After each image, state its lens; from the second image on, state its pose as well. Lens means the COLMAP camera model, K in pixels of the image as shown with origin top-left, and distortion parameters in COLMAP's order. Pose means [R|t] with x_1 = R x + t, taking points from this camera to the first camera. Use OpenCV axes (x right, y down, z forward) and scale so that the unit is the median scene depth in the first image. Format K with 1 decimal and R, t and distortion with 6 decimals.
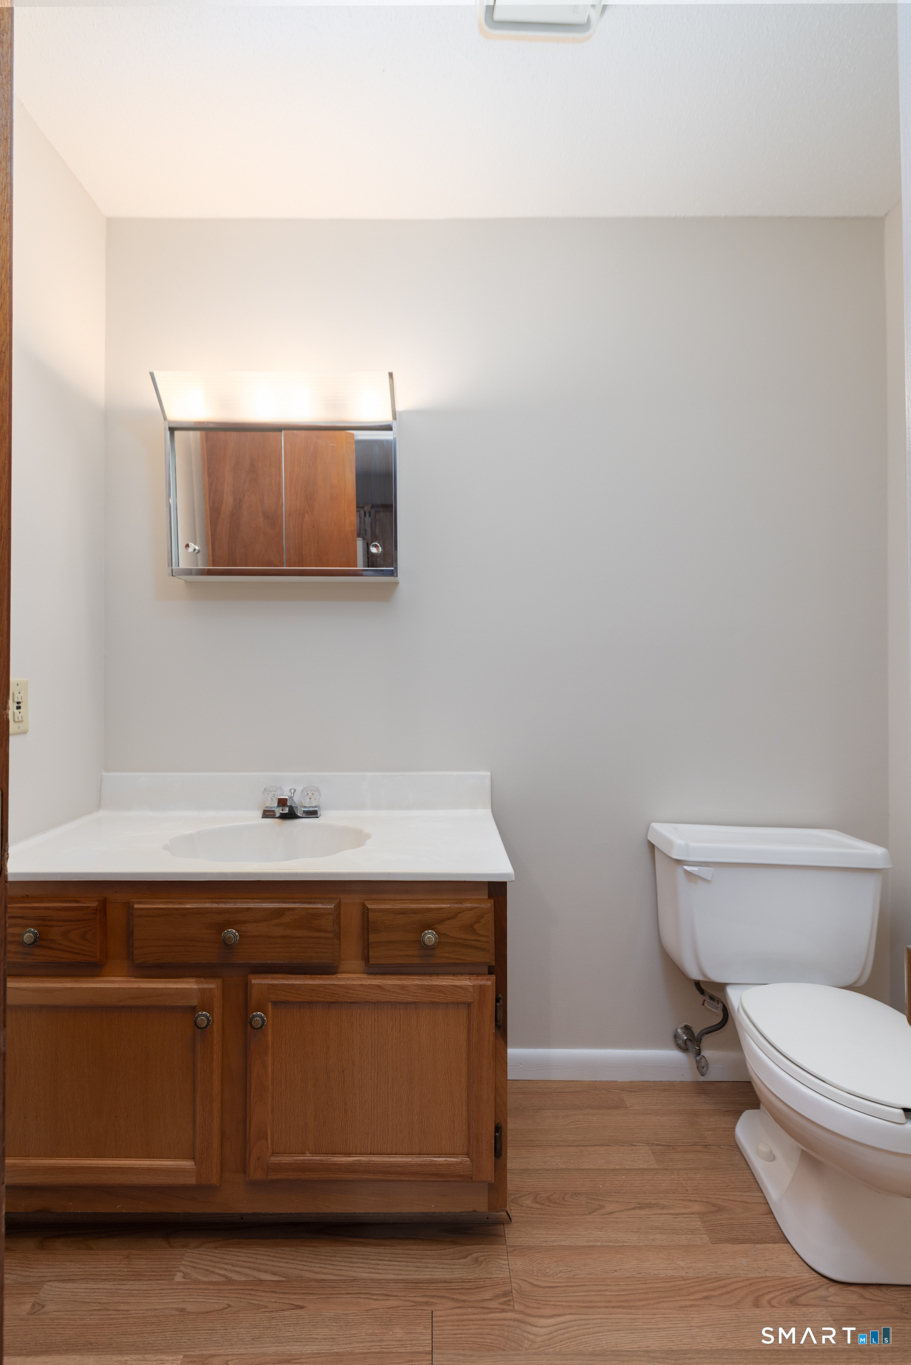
lens RADIAL K [[579.8, 0, 452.6], [0, 579.8, 678.7], [0, 0, 1]] dist [0.000665, 0.000212]
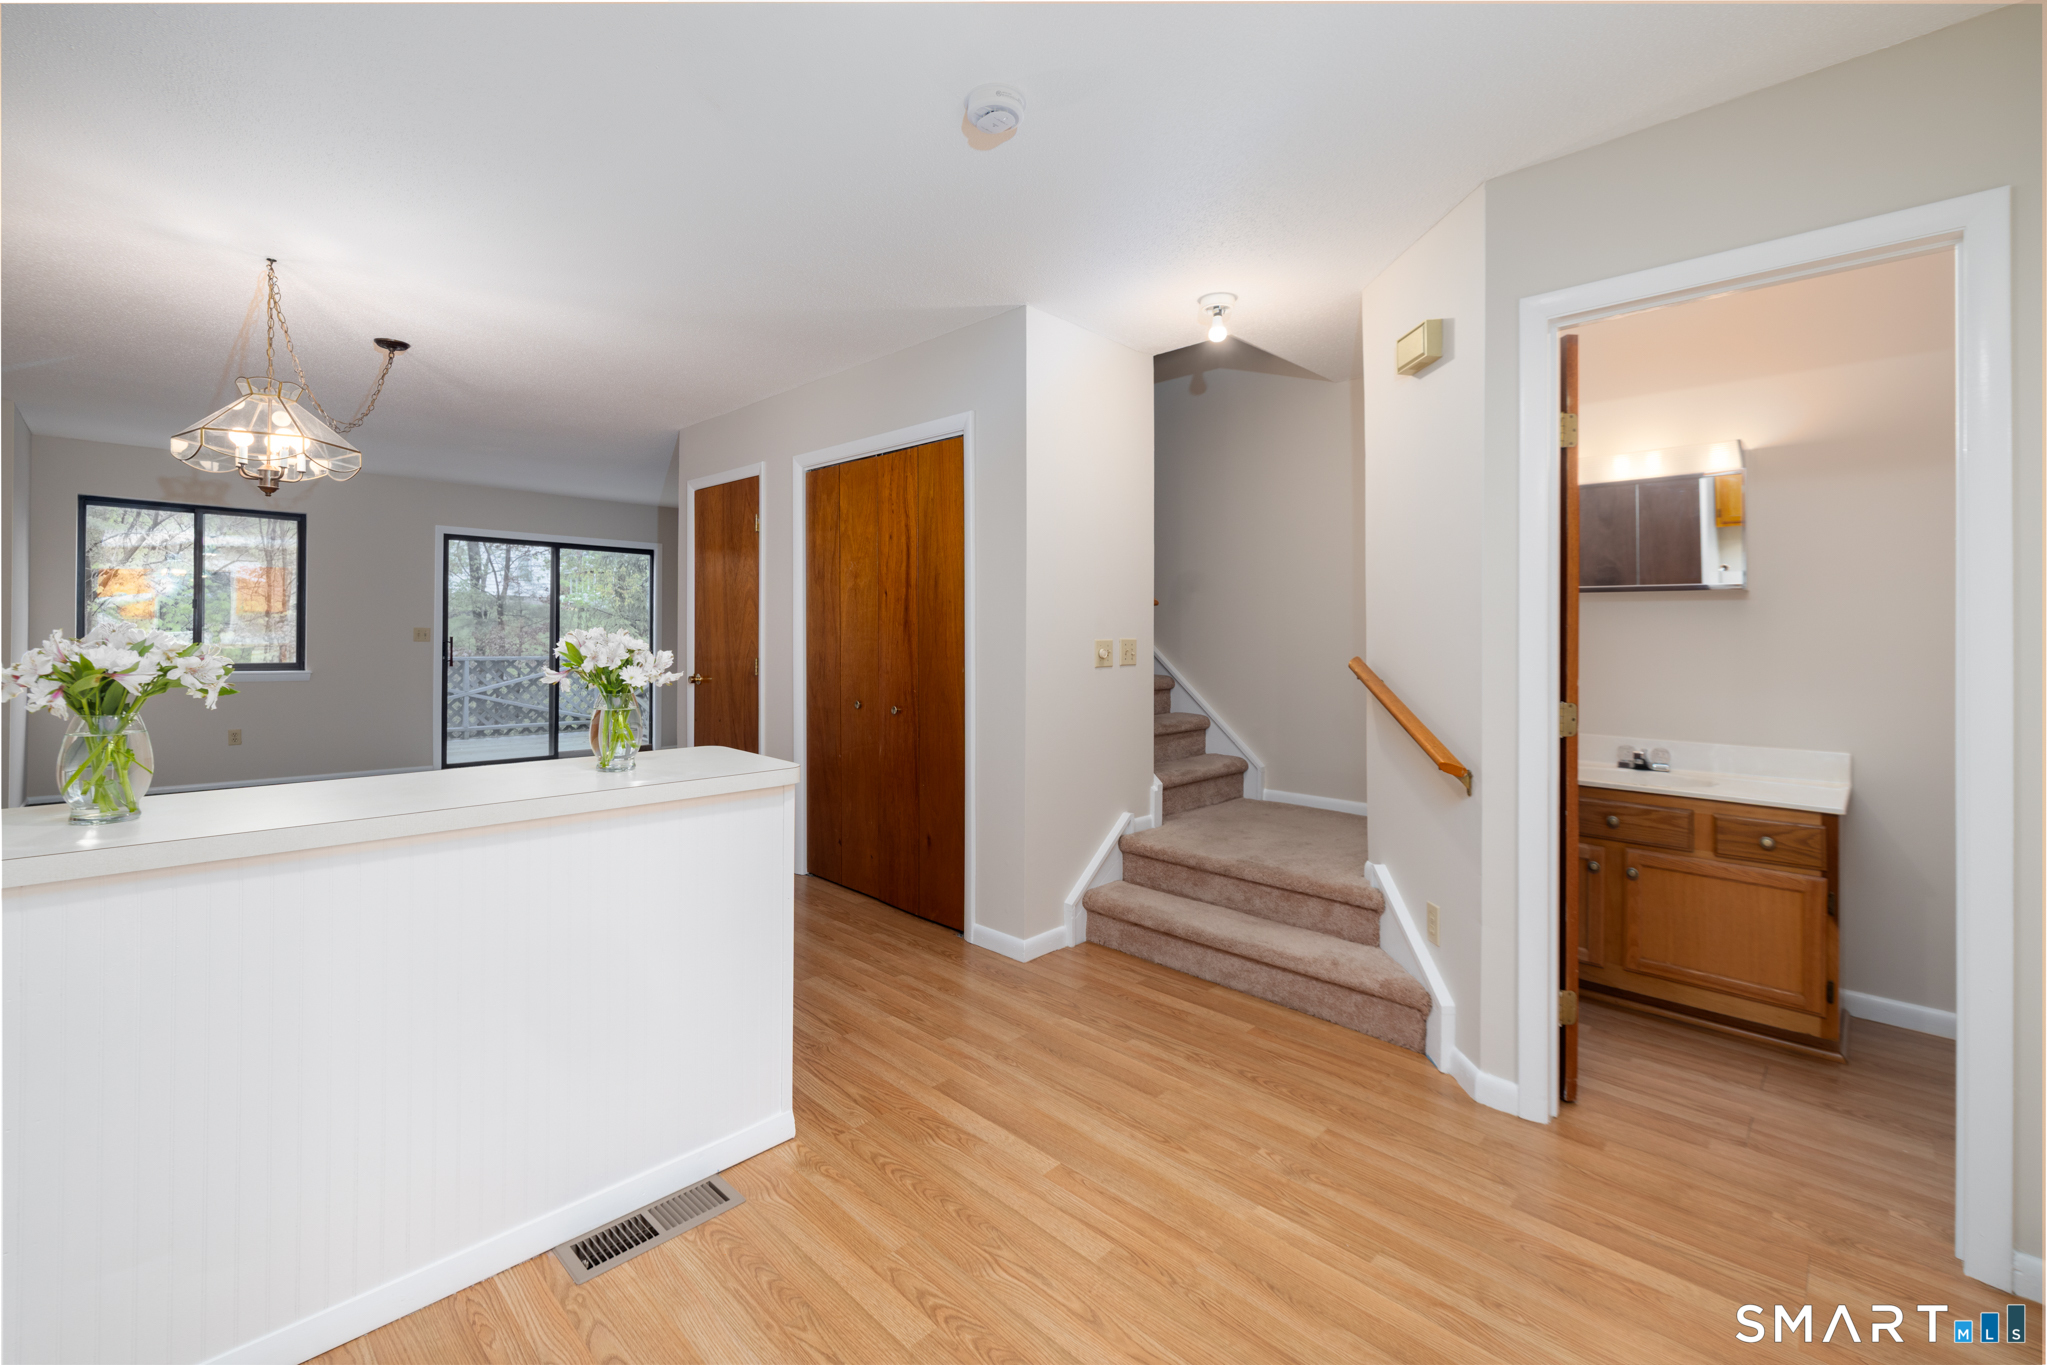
lens RADIAL K [[869.4, 0, 1021.4], [0, 869.4, 632.9], [0, 0, 1]] dist [0.000665, 0.000212]
pose [[0.689374, -0.001074, -0.724404, 0.262757], [-0.013898, 0.999795, -0.014708, -0.042095], [0.724272, 0.020207, 0.689218, -1.988616]]
